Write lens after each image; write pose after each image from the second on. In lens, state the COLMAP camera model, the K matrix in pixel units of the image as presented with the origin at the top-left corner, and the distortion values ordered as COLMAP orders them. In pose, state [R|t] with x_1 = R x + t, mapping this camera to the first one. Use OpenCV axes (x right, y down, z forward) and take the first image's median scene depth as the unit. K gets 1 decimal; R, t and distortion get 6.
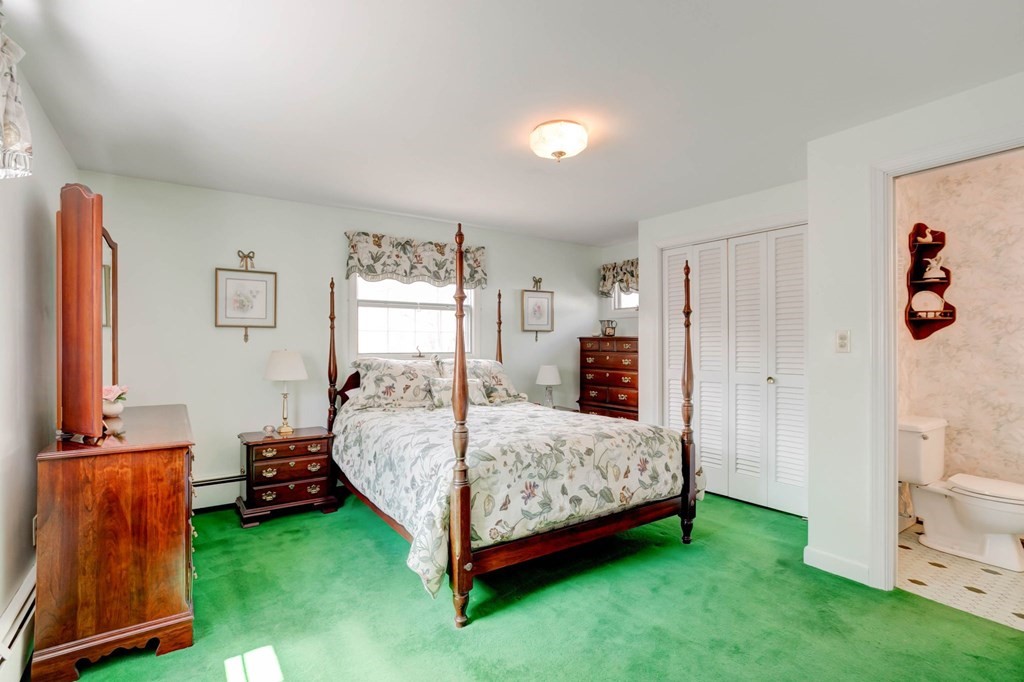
lens RADIAL K [[498.0, 0, 496.1], [0, 498.0, 344.0], [0, 0, 1]] dist [-0.048733, 0.027231]
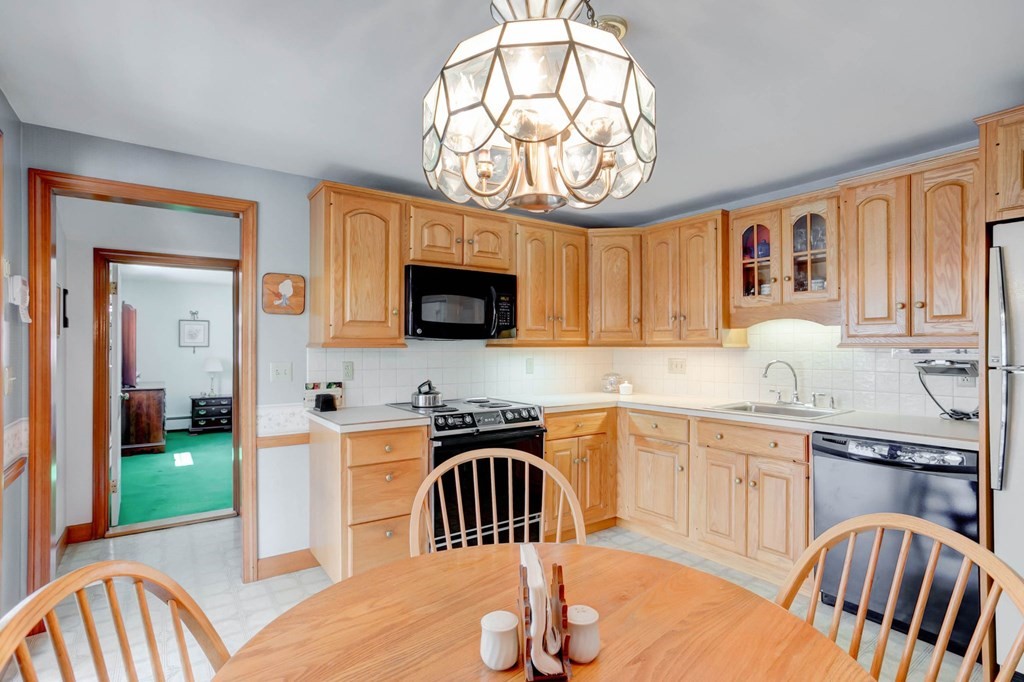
lens RADIAL K [[498.0, 0, 482.1], [0, 498.0, 342.7], [0, 0, 1]] dist [-0.048733, 0.027231]
pose [[0.999971, -0.001925, -0.007305, 0.813769], [0.001871, 0.999971, -0.007383, -0.035276], [0.007319, 0.007369, 0.999946, -1.205217]]
